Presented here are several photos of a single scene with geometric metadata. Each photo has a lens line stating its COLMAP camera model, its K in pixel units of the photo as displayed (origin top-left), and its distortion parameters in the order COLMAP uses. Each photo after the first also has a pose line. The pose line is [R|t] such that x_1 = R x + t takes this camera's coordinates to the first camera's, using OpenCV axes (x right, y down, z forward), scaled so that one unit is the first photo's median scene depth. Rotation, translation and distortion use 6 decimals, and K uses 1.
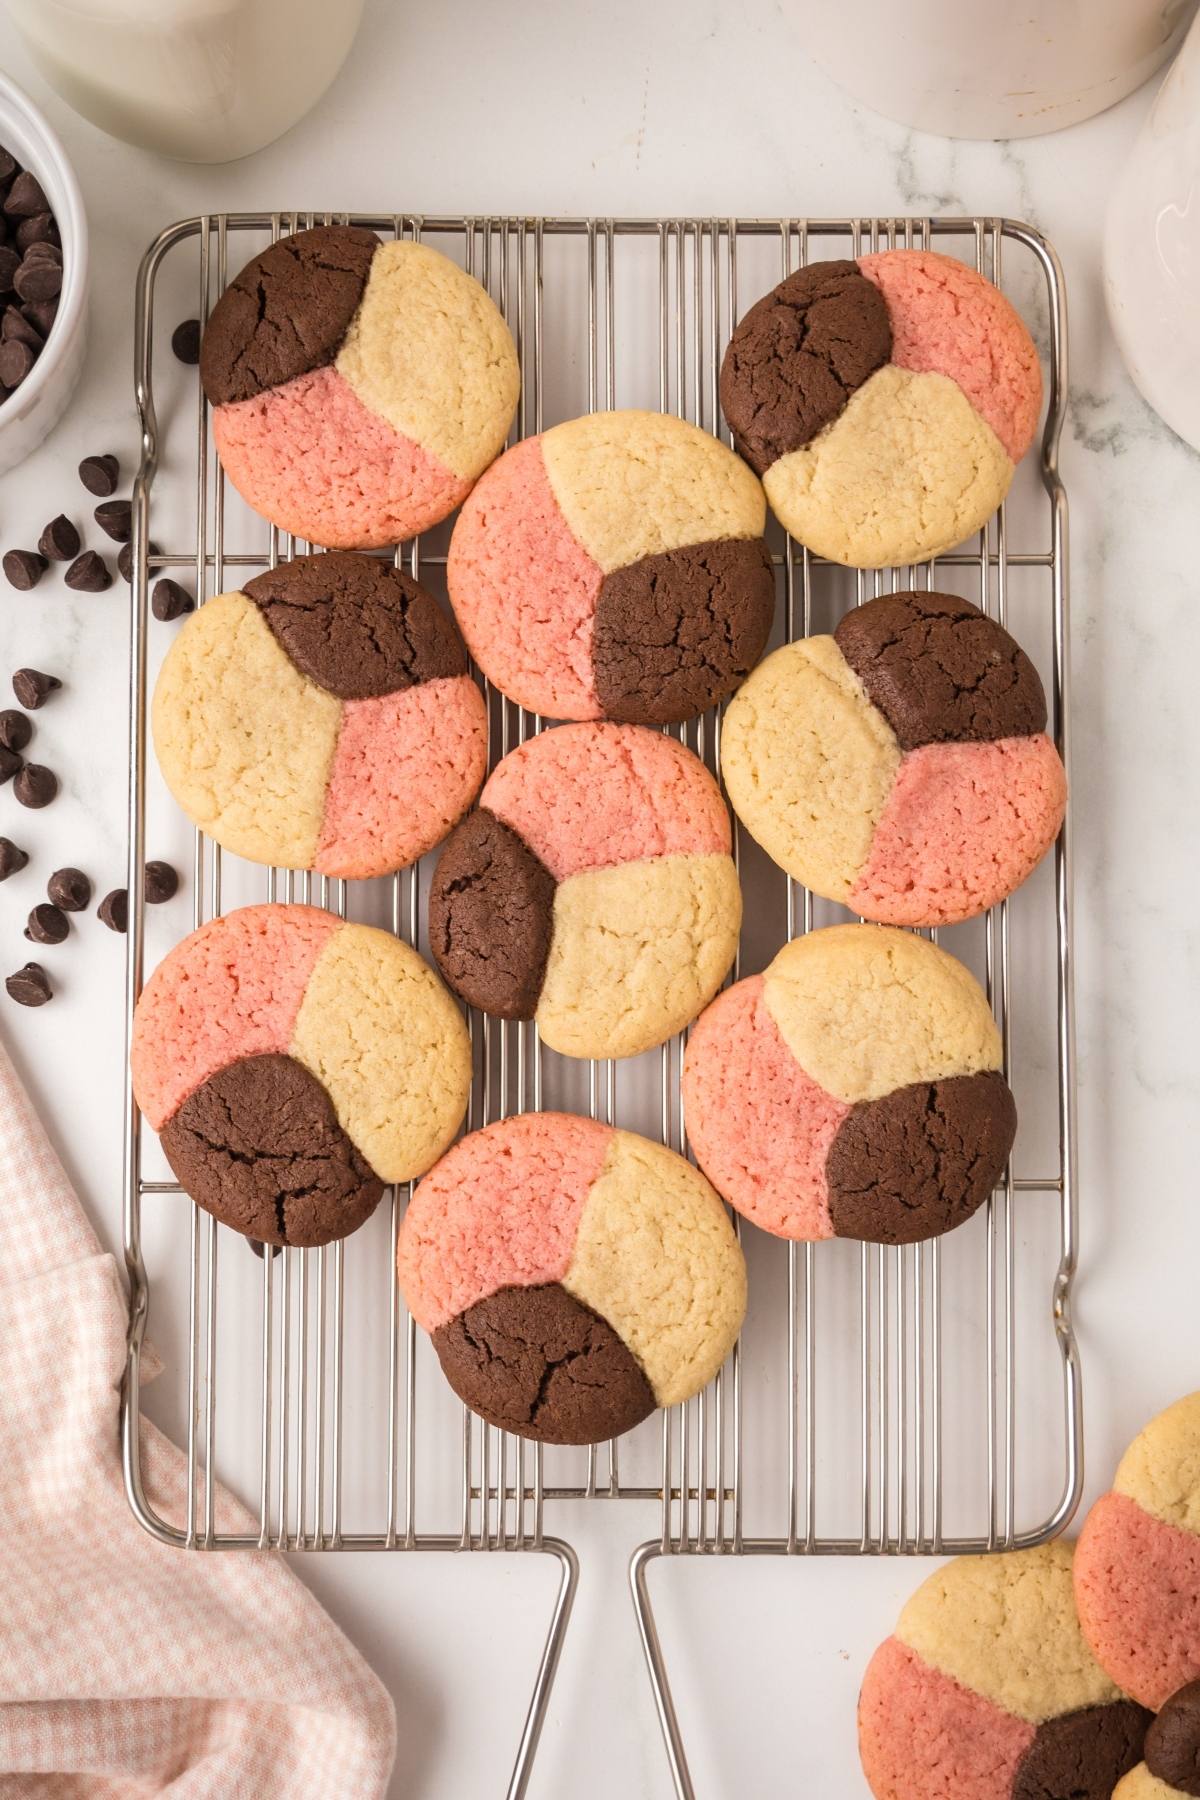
lens RADIAL K [[3358.0, 0, 533.8], [0, 3358.0, 860.1], [0, 0, 1]] dist [-0.019275, 0.164335]
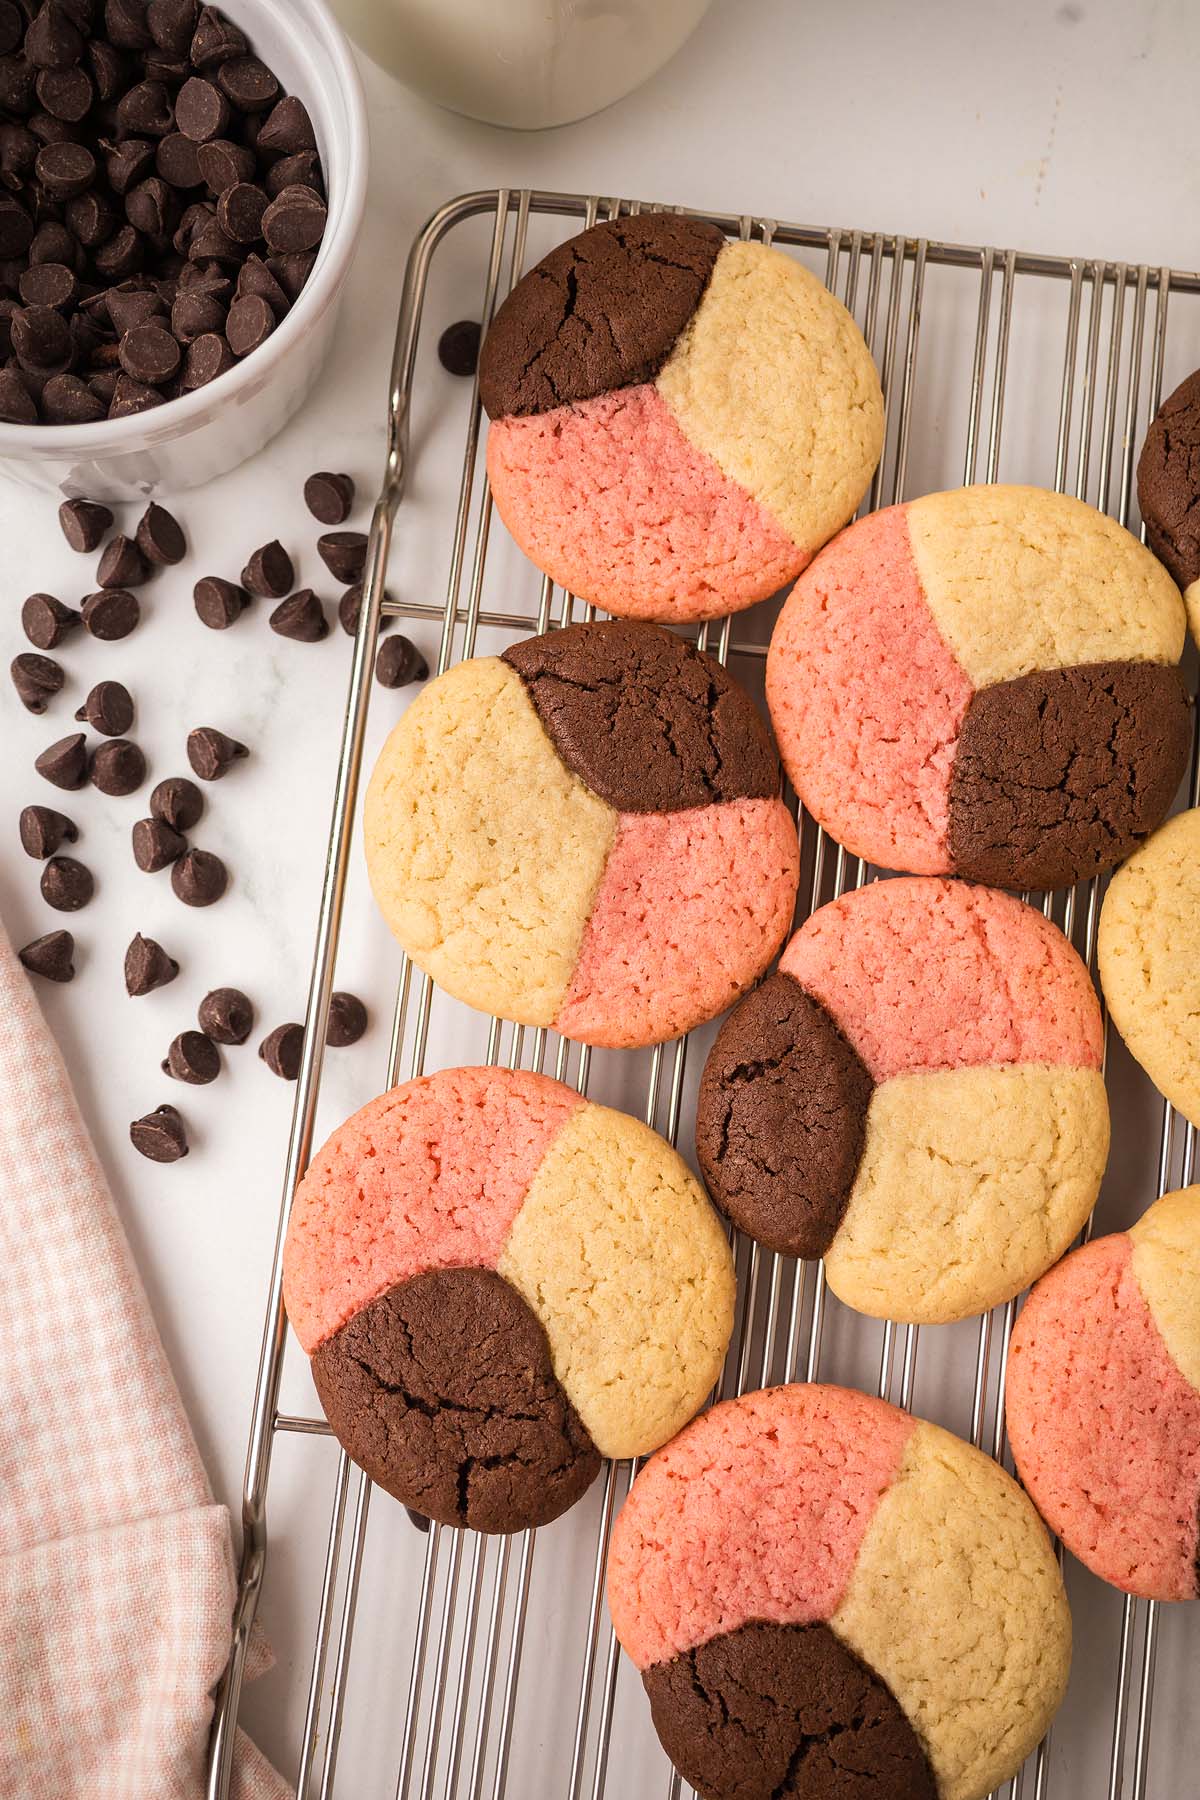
lens RADIAL K [[2555.0, 0, 547.3], [0, 2555.0, 776.5], [0, 0, 1]] dist [-0.044400, 0.112465]
pose [[0.993224, 0.115549, 0.012414, -0.081347], [-0.114022, 0.989565, -0.088094, -0.002530], [-0.022464, 0.086082, 0.996035, 0.421497]]
